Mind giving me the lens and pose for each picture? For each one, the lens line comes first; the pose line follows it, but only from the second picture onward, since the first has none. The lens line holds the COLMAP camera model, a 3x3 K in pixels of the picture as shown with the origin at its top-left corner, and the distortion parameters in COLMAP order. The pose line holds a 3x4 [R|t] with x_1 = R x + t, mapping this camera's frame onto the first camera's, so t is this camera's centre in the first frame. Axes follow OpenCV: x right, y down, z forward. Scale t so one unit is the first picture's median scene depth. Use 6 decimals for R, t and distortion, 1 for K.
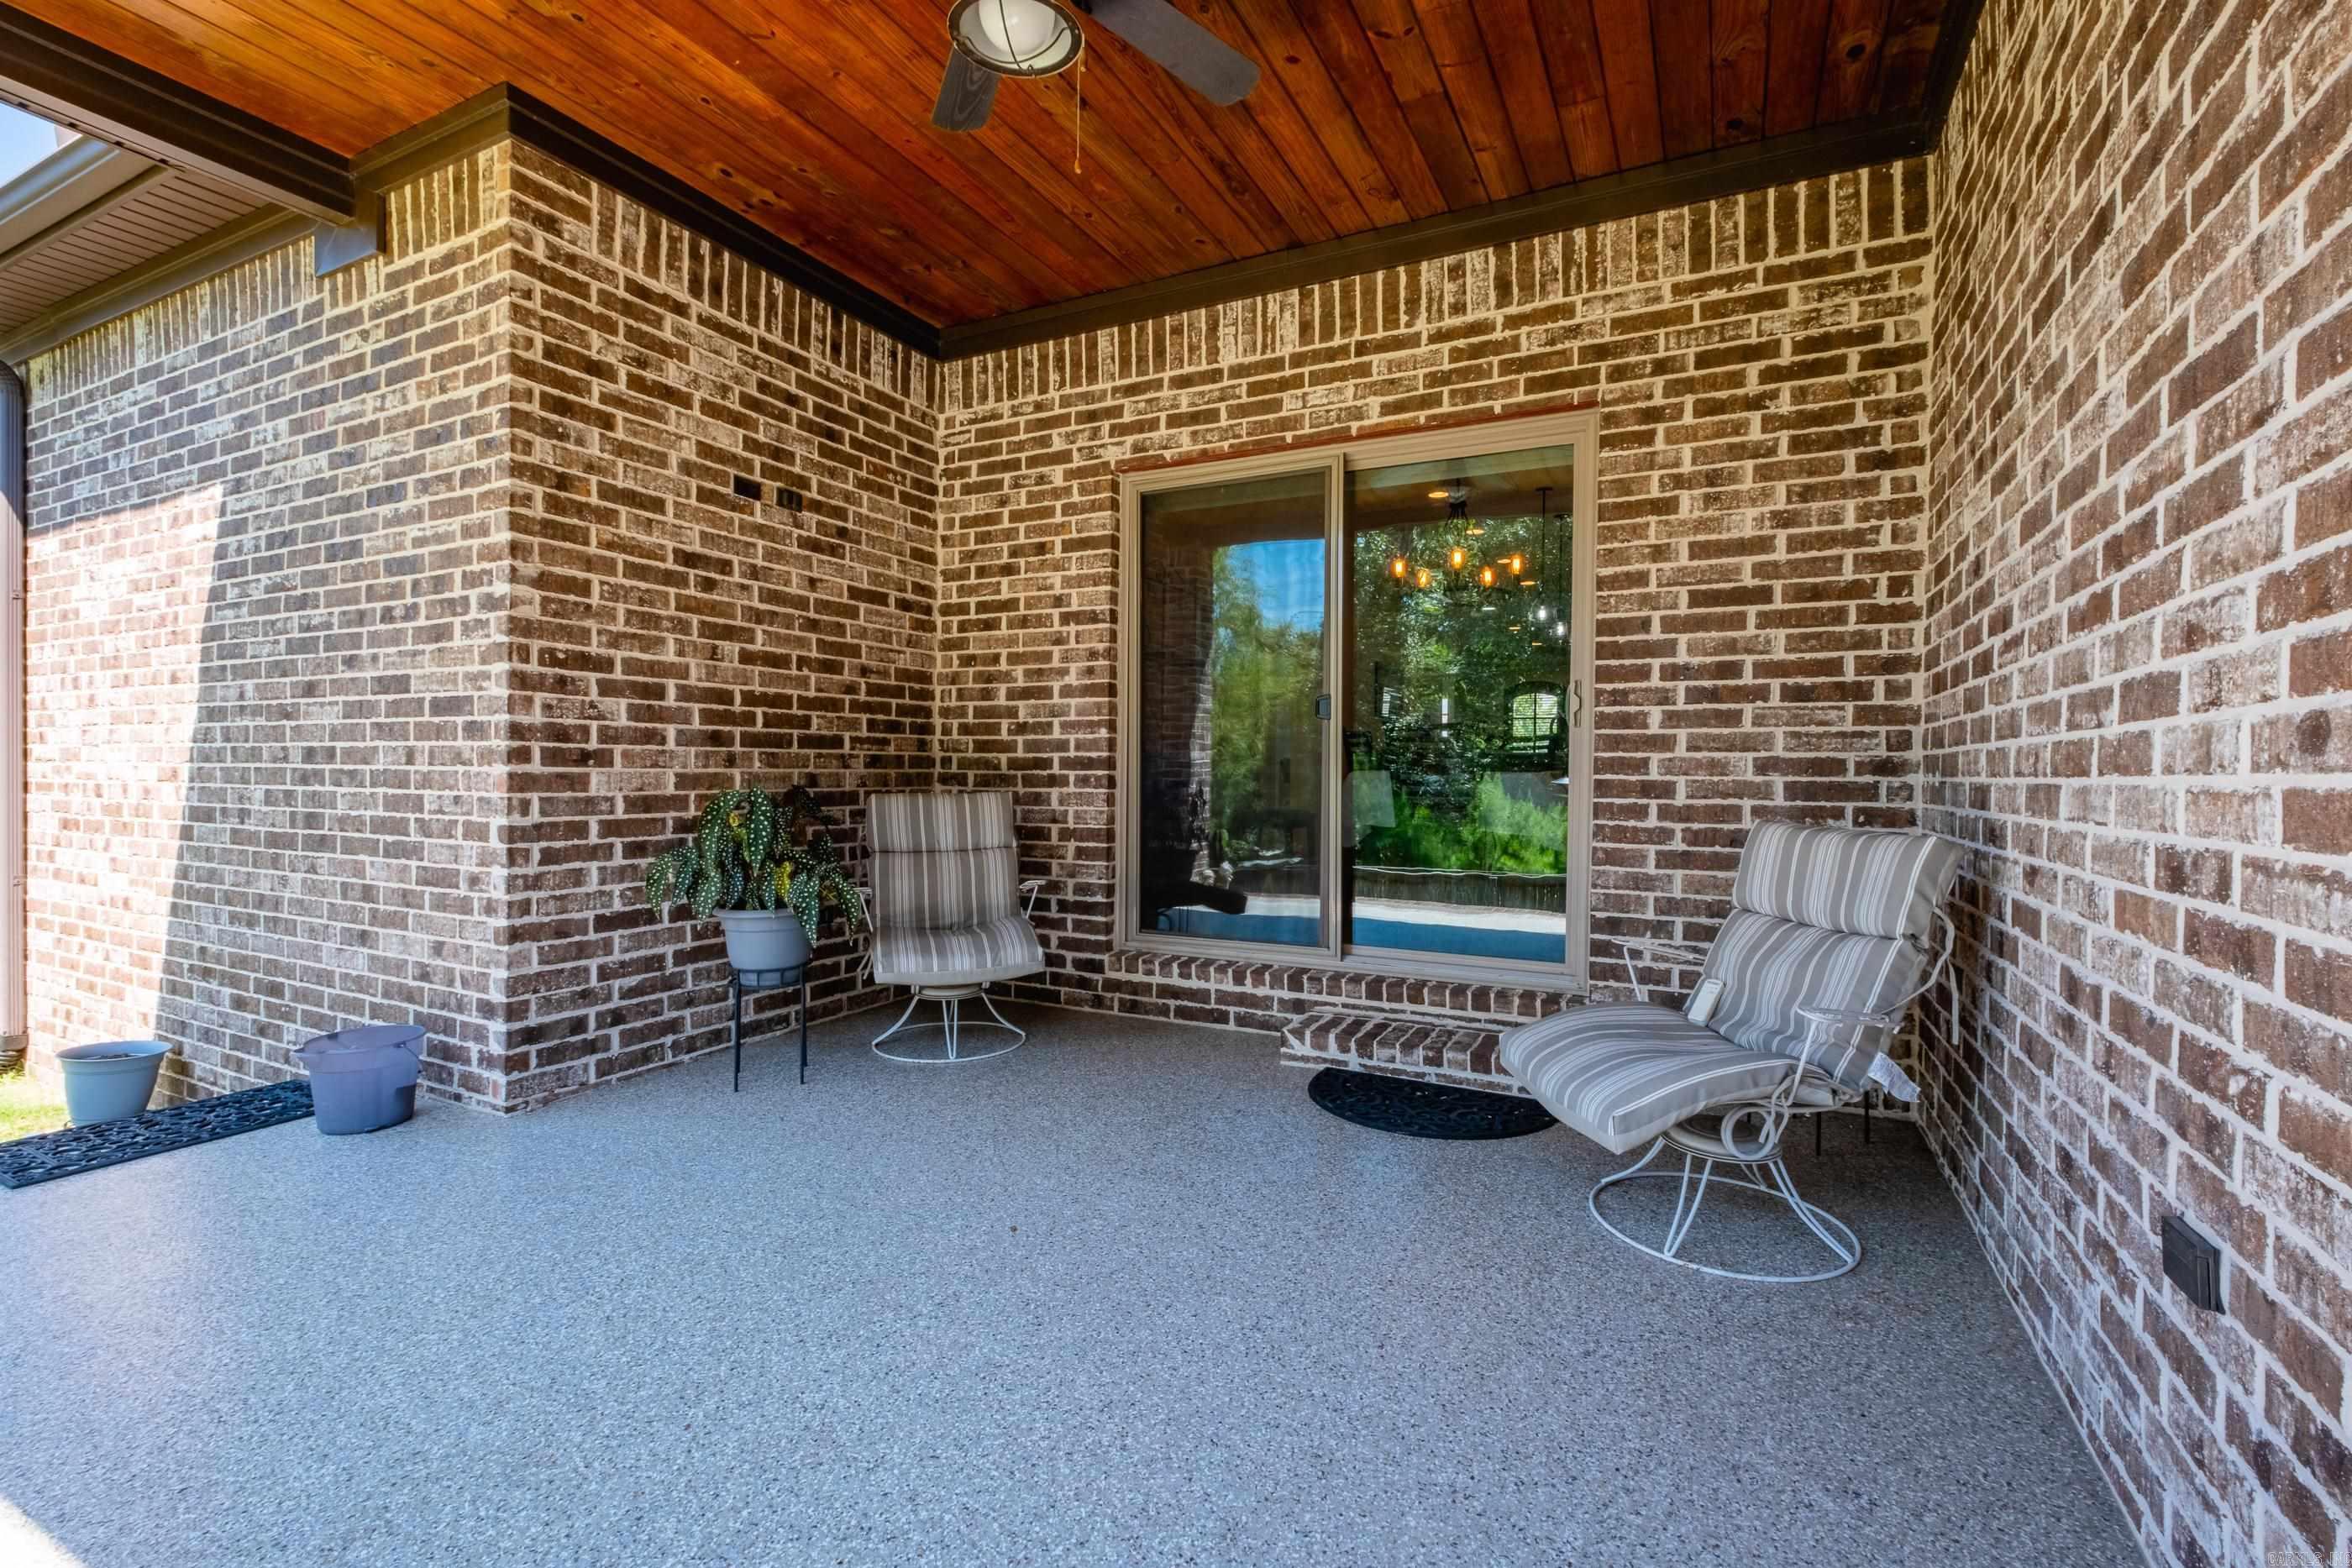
lens RADIAL K [[1041.5, 0, 1228.0], [0, 1041.5, 784.5], [0, 0, 1]] dist [0.005019, -0.005034]
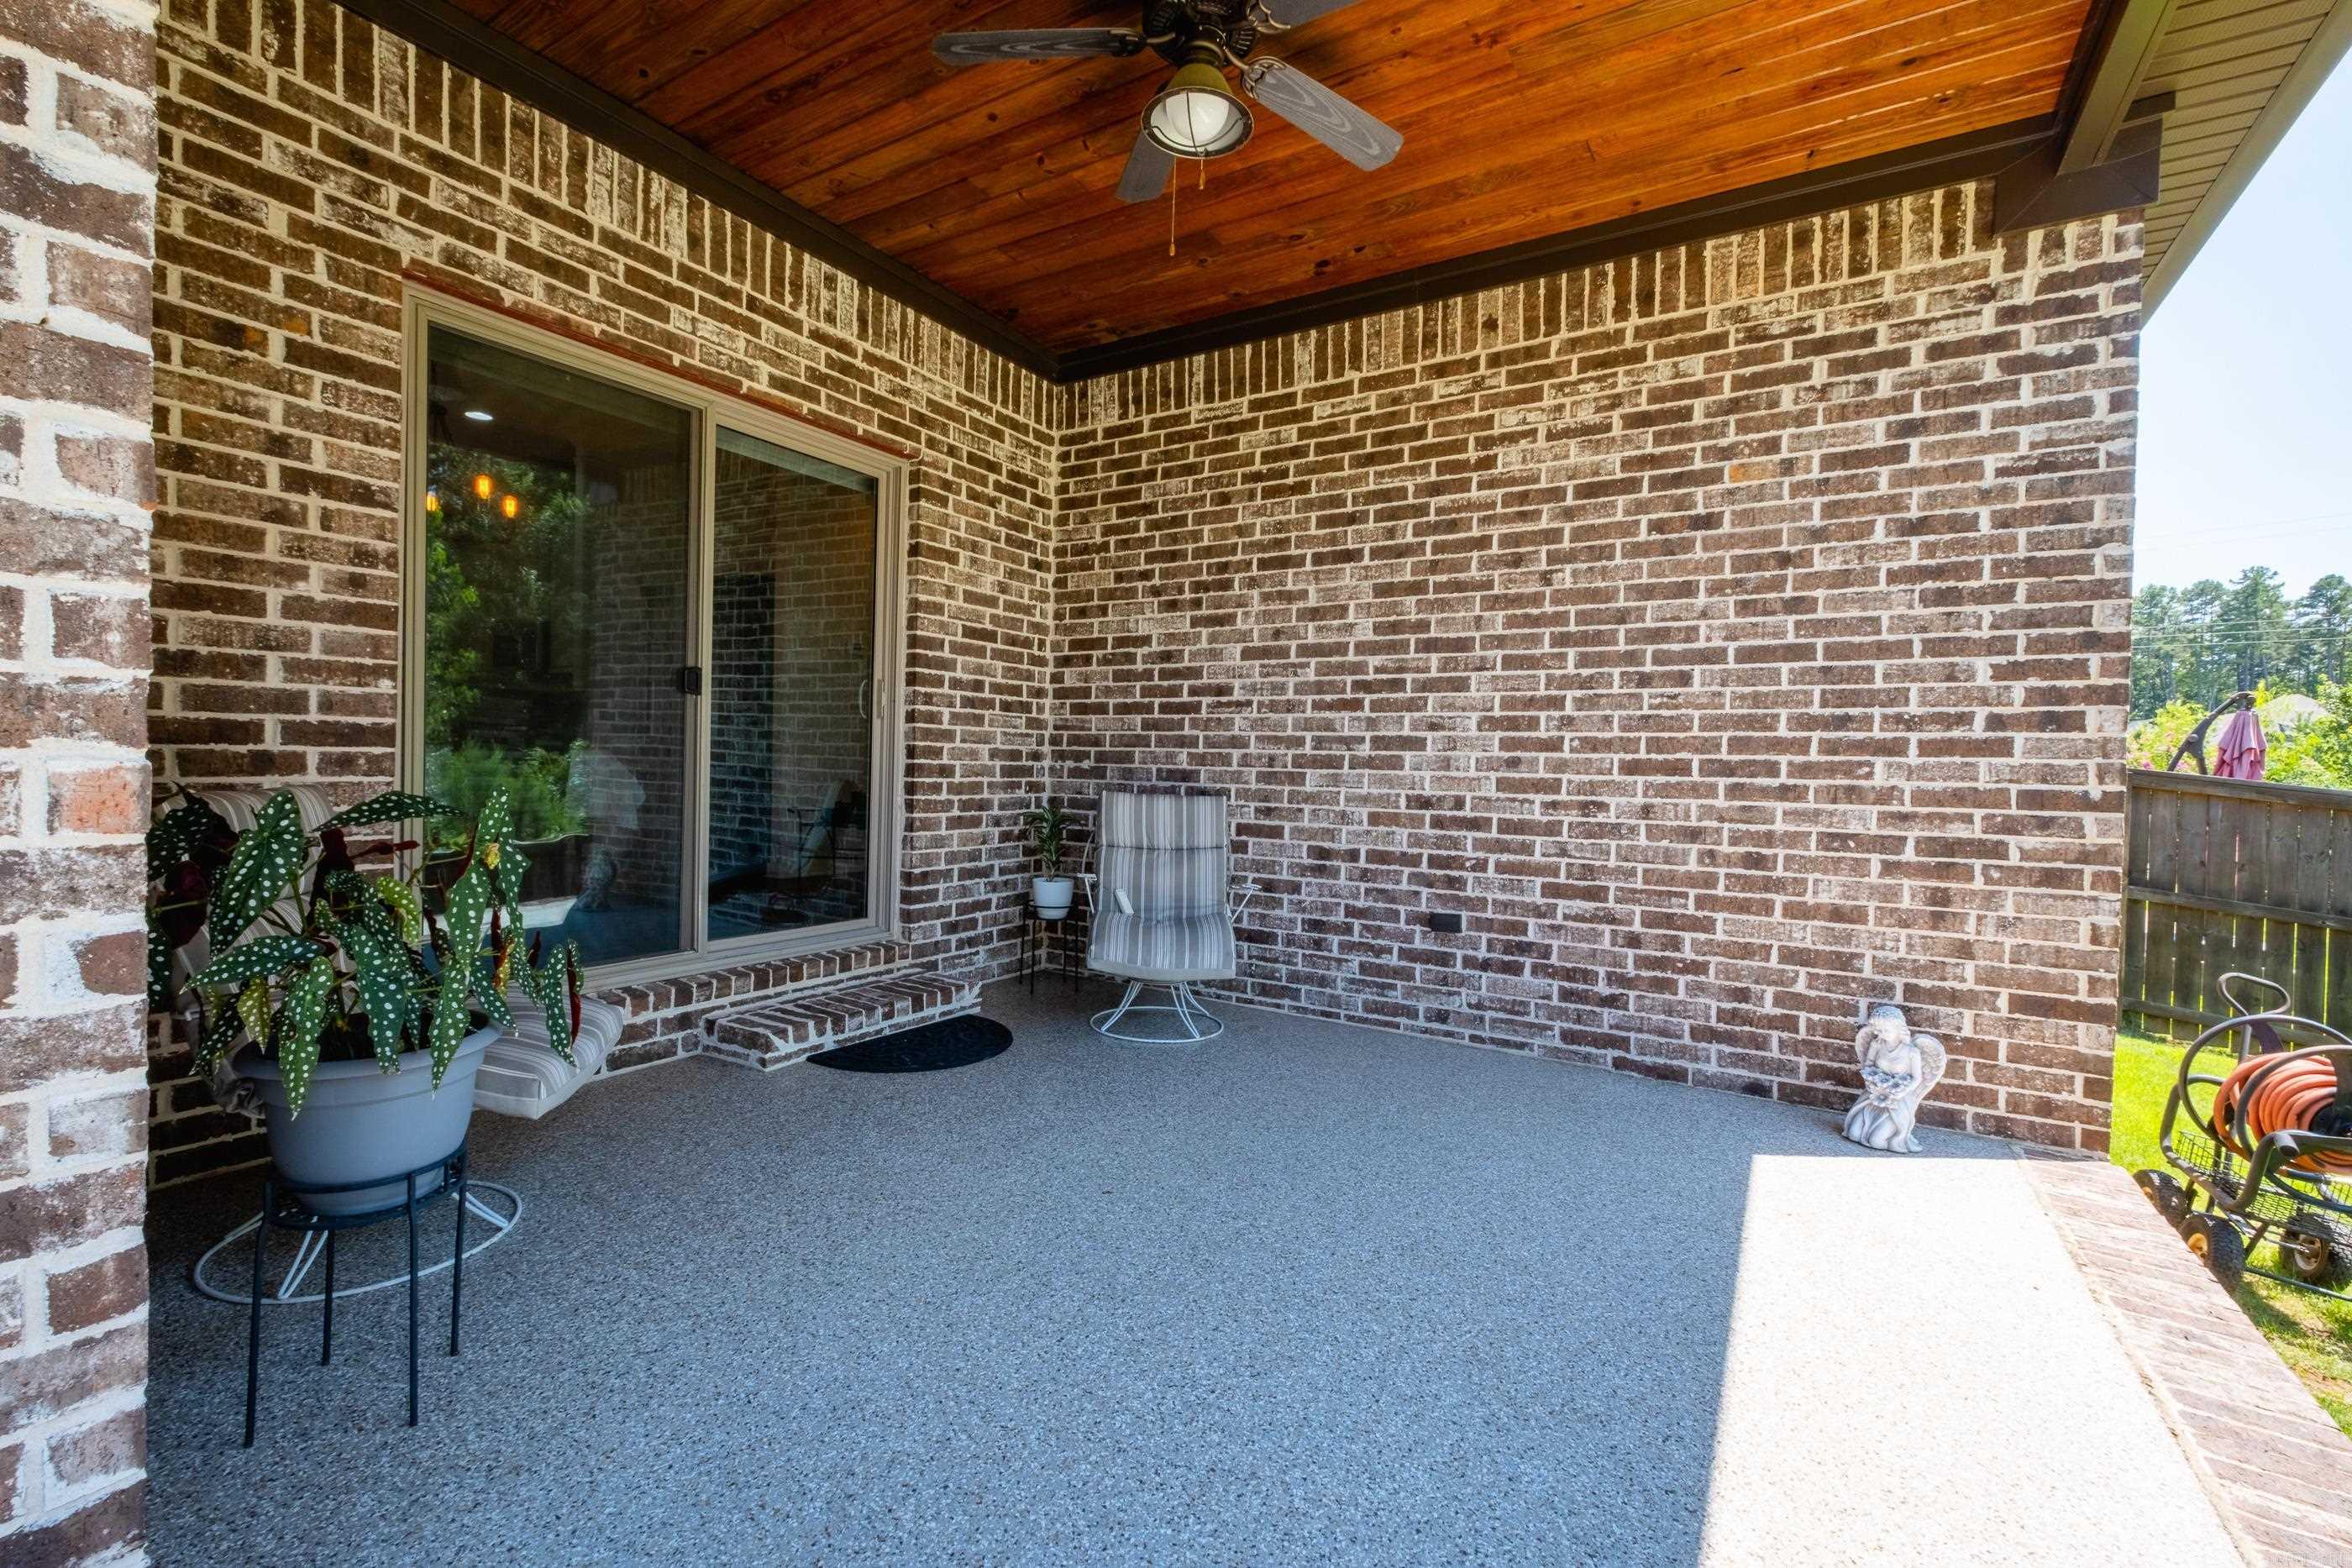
lens RADIAL K [[1041.5, 0, 1201.9], [0, 1041.5, 784.6], [0, 0, 1]] dist [0.005019, -0.005034]
pose [[0.066139, -0.027638, 0.997428, -0.888688], [-0.017459, 0.999431, 0.028851, -0.021717], [-0.997658, -0.019322, 0.065619, 0.587379]]
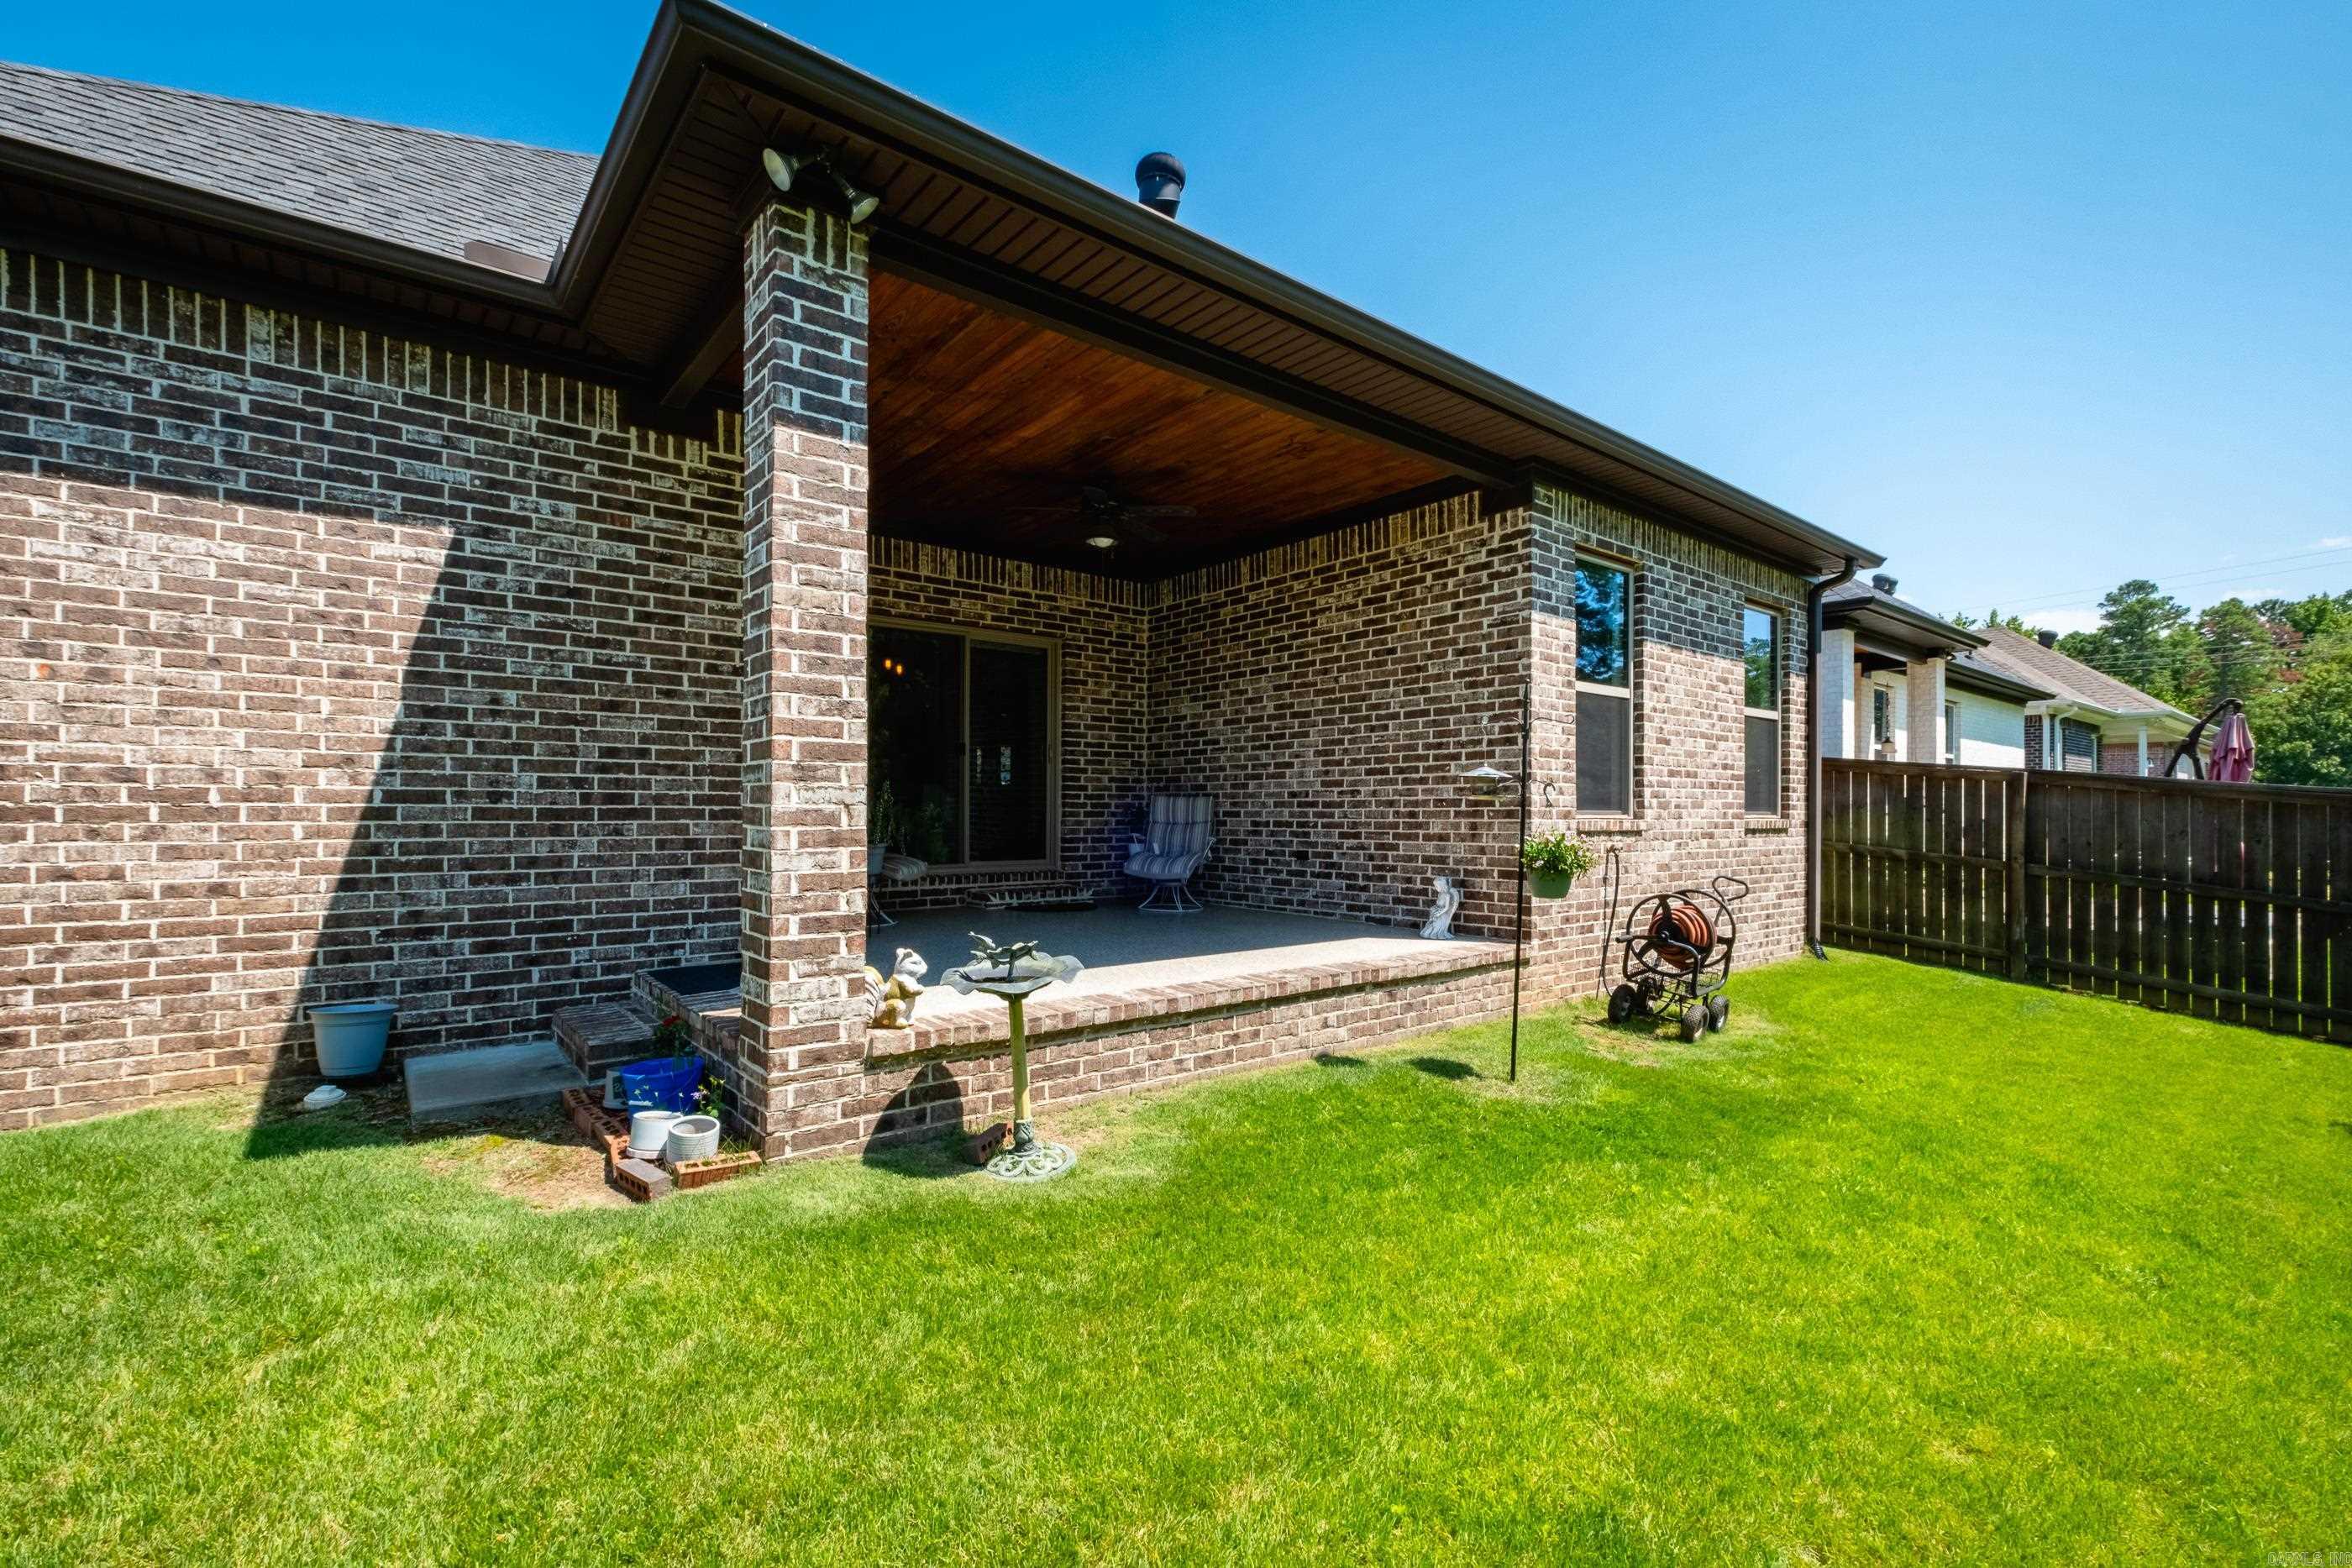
lens RADIAL K [[1041.5, 0, 1175.6], [0, 1041.5, 814.0], [0, 0, 1]] dist [0.005019, -0.005034]
pose [[0.396196, -0.010672, 0.918104, -1.955689], [0.006859, 0.999939, 0.008664, 0.050334], [-0.918140, 0.002865, 0.396245, -0.281902]]
